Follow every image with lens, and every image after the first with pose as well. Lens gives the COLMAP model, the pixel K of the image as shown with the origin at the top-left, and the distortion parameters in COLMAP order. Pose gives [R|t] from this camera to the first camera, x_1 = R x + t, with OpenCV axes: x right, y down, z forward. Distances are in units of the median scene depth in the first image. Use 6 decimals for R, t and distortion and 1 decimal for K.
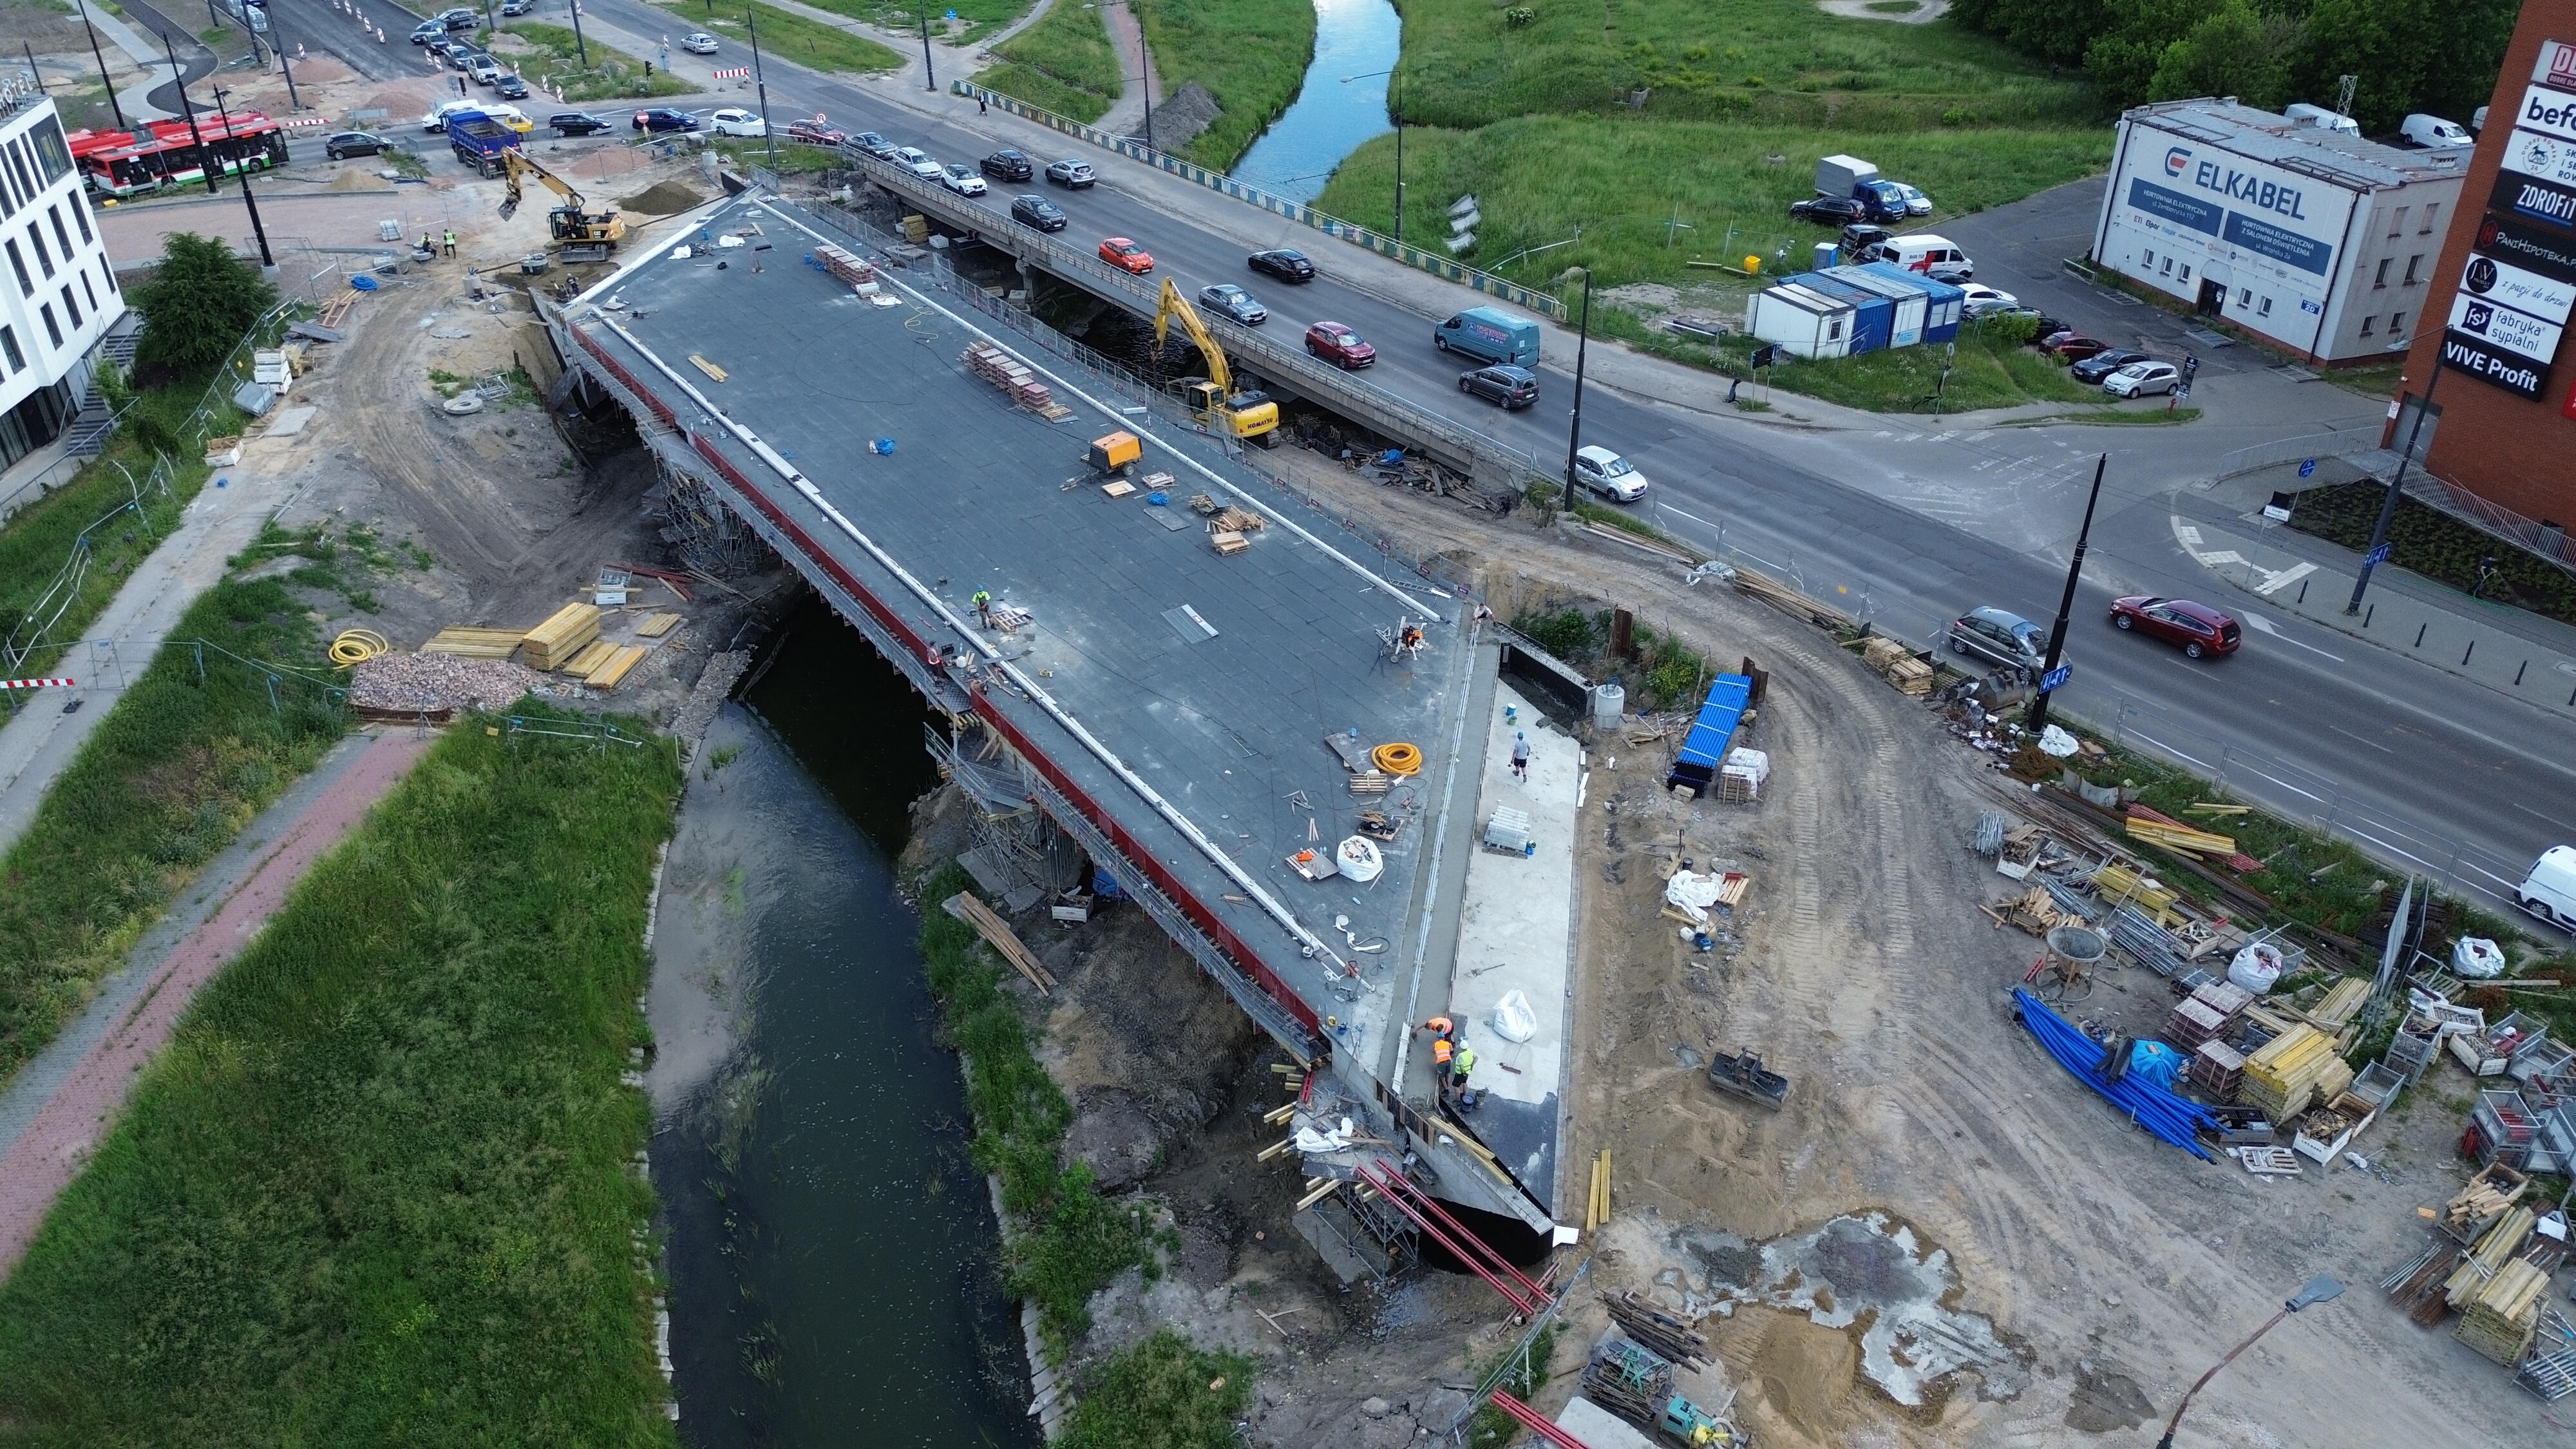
lens RADIAL K [[1819.1, 0, 1293.0], [0, 1819.1, 721.3], [0, 0, 1]] dist [0.049328, -0.021761]
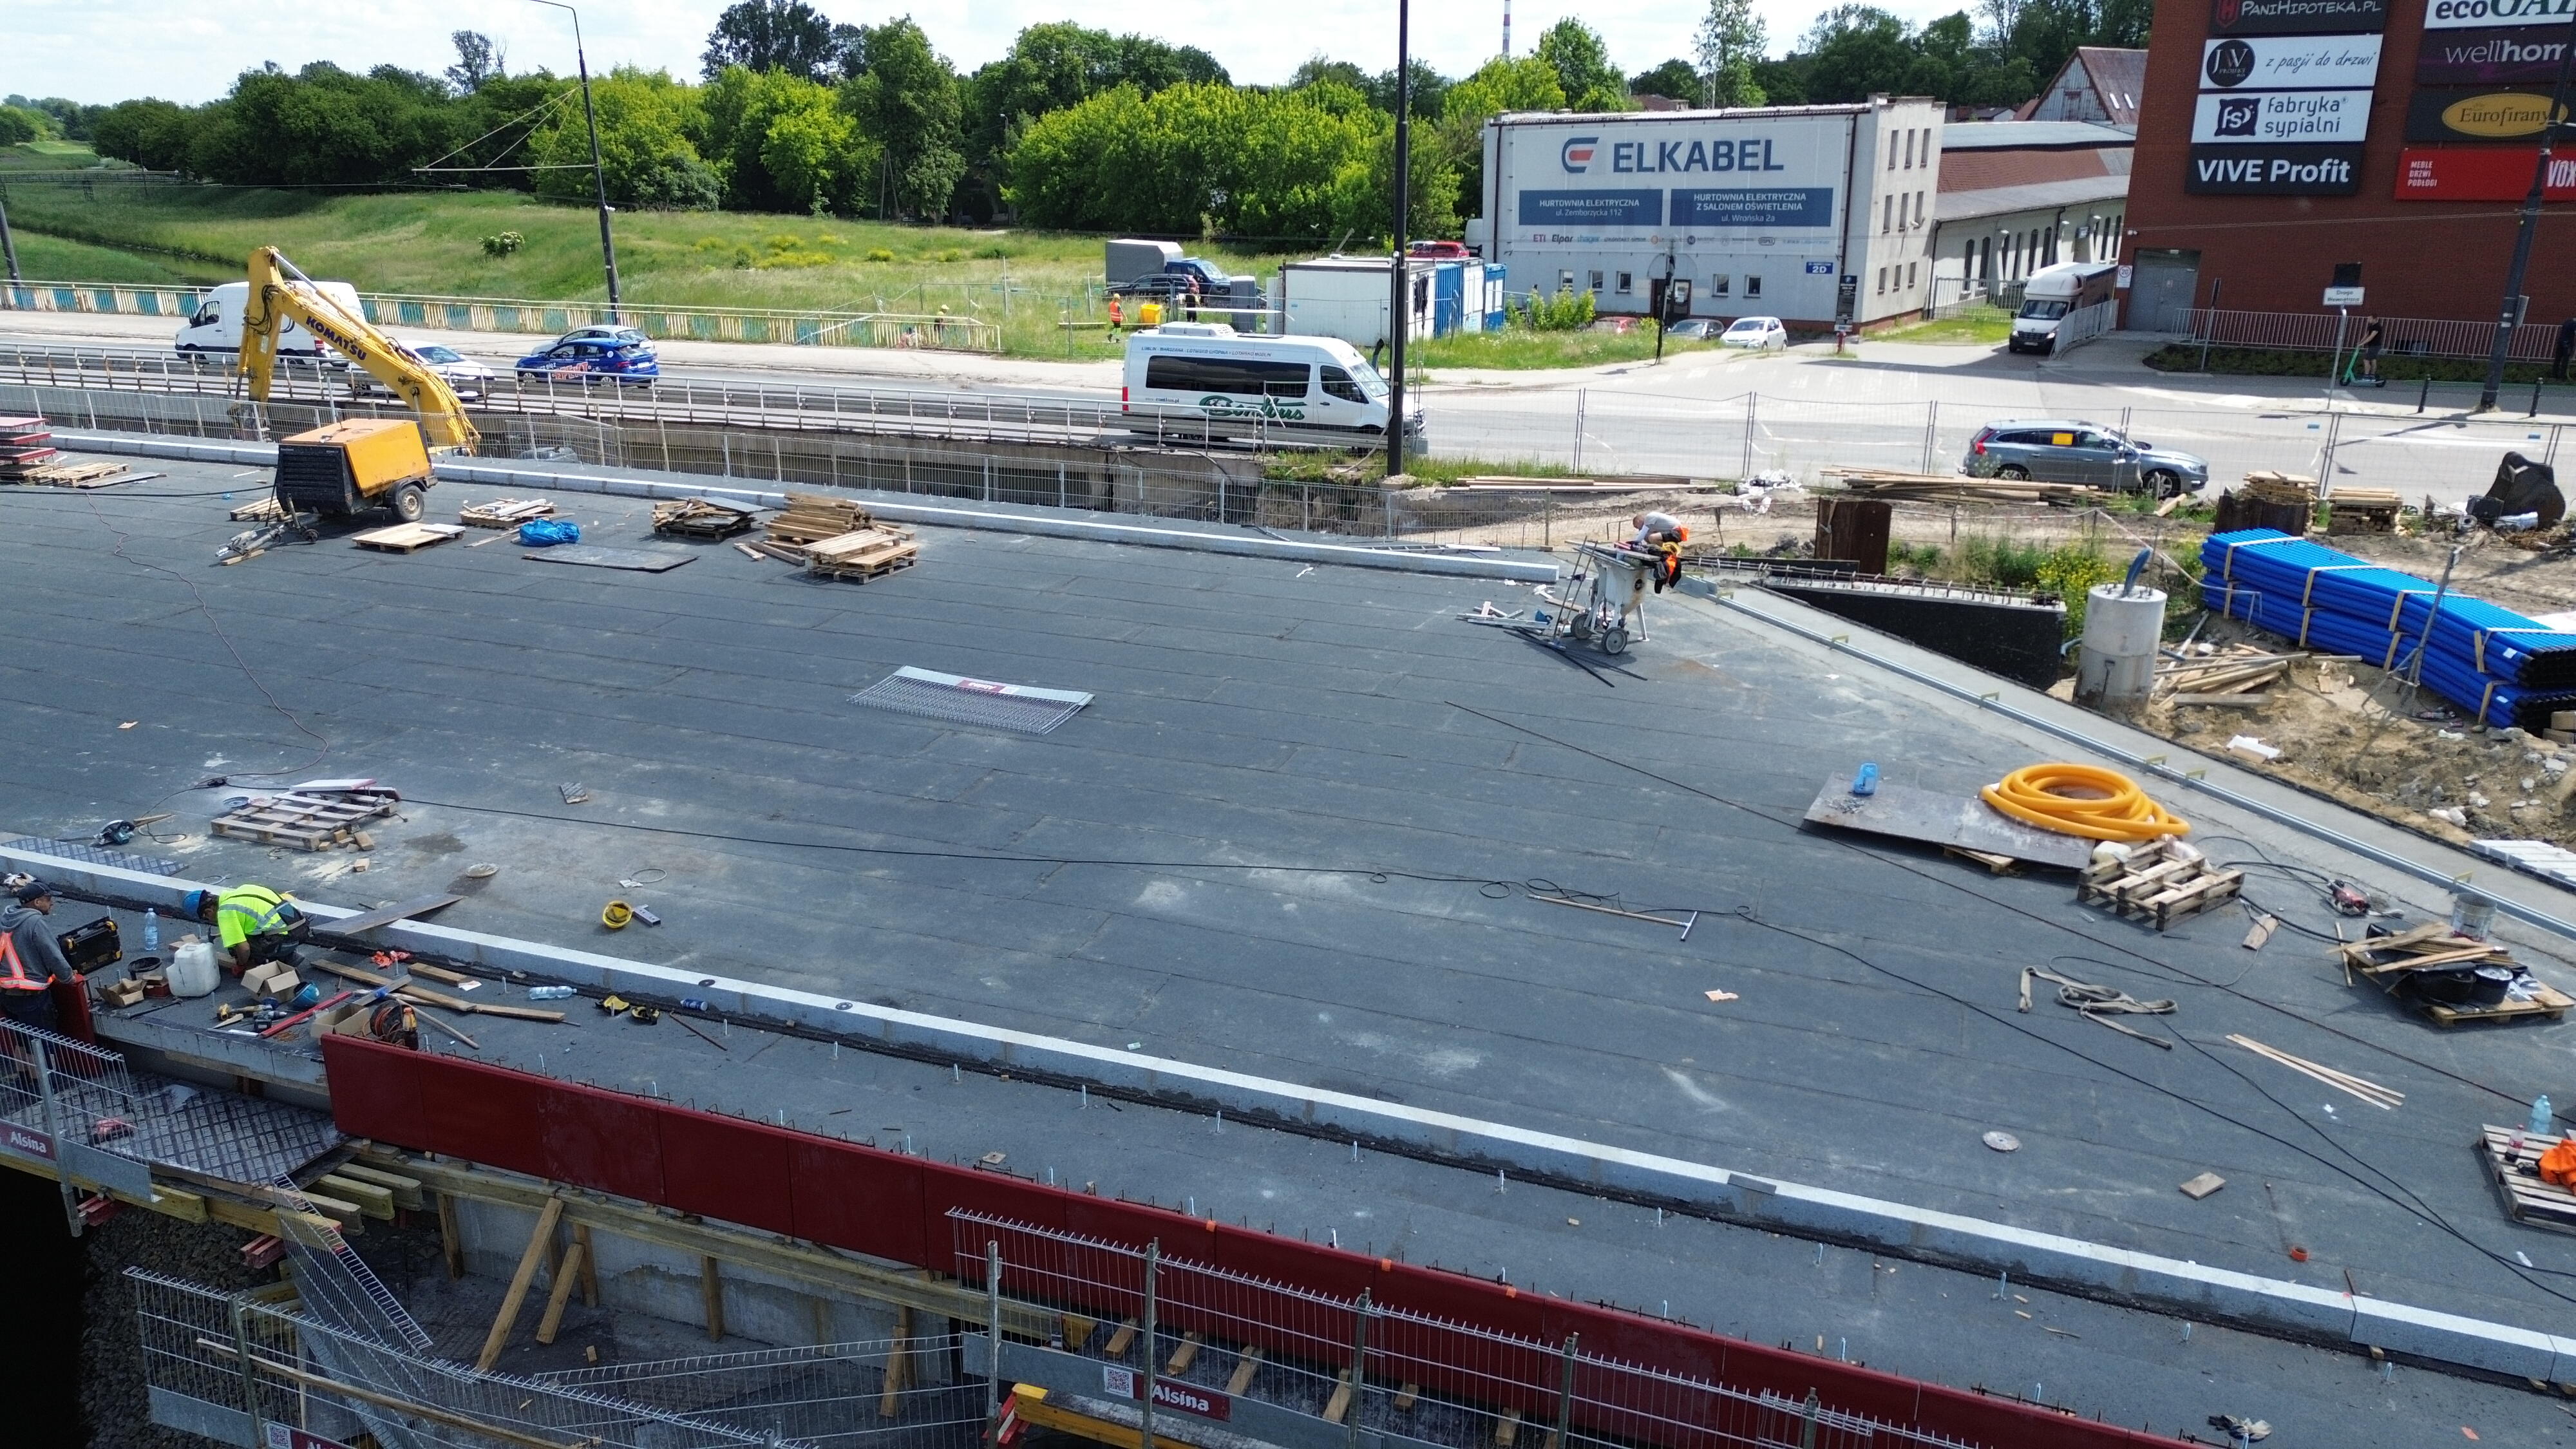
lens RADIAL K [[1819.1, 0, 1289.7], [0, 1819.1, 732.3], [0, 0, 1]] dist [0.049328, -0.021761]
pose [[0.809827, -0.183159, 0.557344, -0.140480], [0.304337, 0.943347, -0.132194, 0.006660], [-0.501557, 0.276675, 0.819690, 0.541940]]
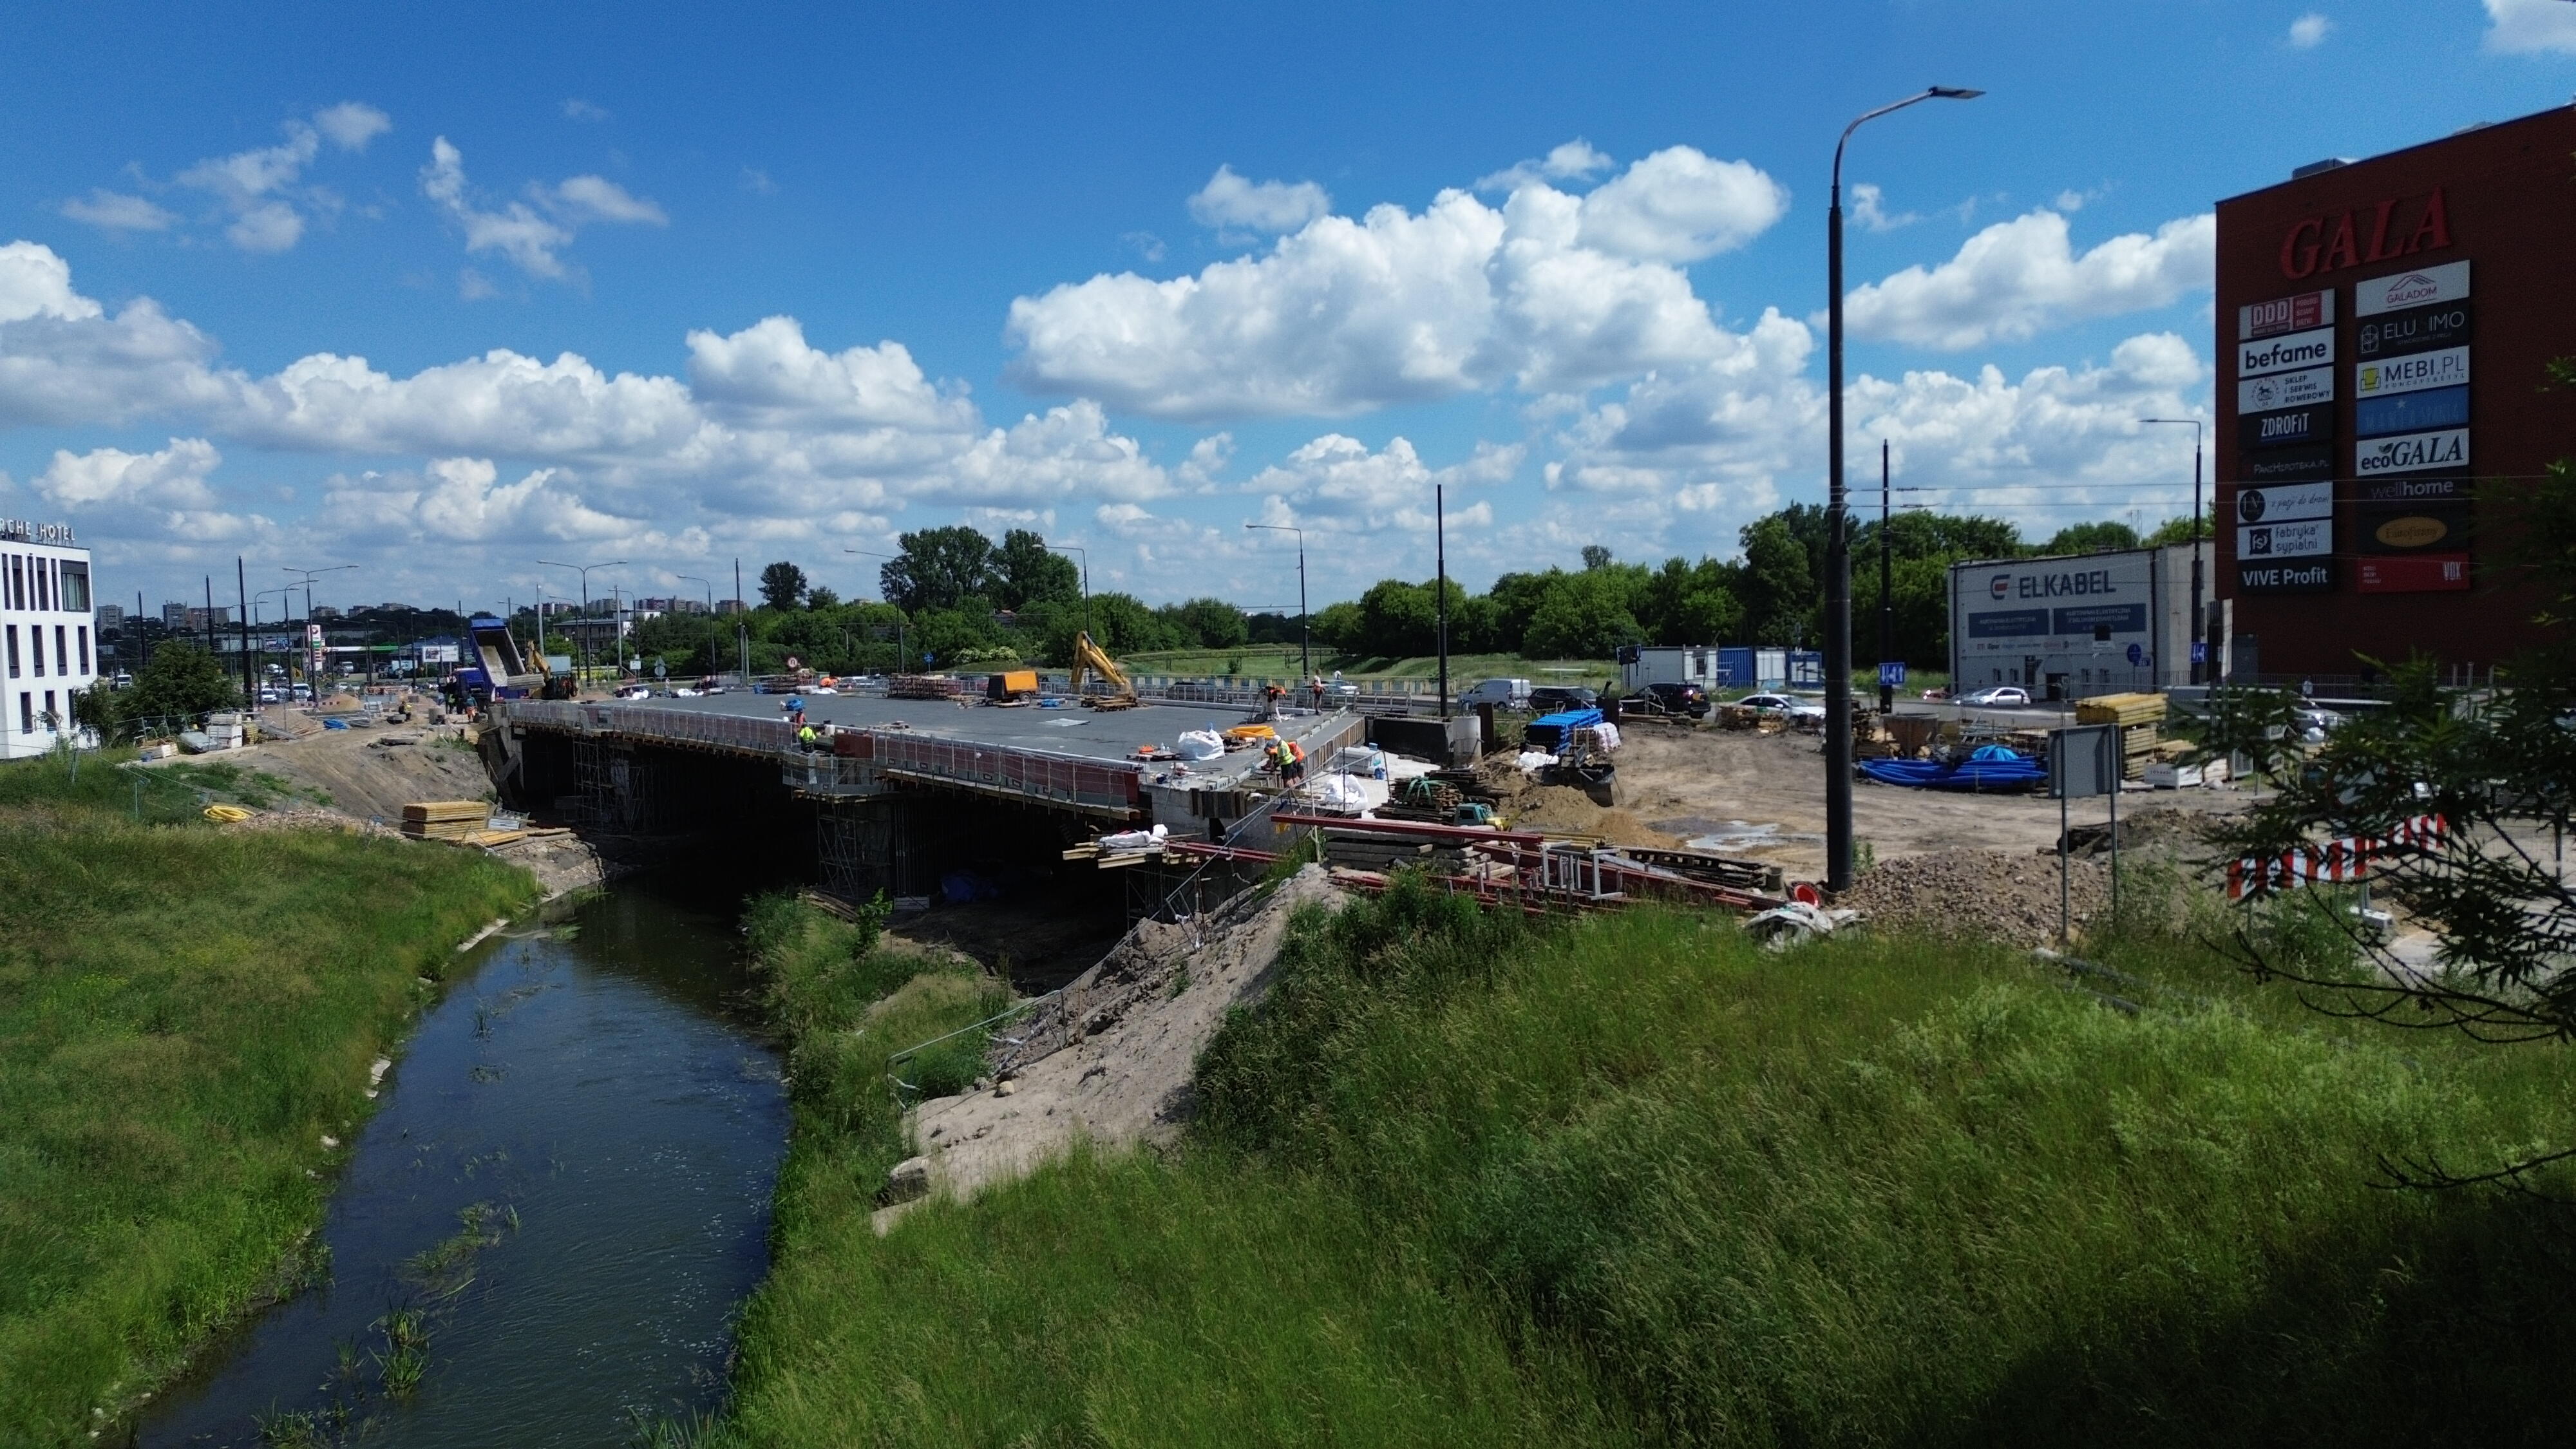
lens RADIAL K [[1819.1, 0, 1282.7], [0, 1819.1, 736.7], [0, 0, 1]] dist [0.049328, -0.021761]
pose [[0.999755, -0.021125, 0.006563, 0.044357], [0.021731, 0.882543, -0.469729, 0.327568], [0.004131, 0.469757, 0.882786, 0.076916]]
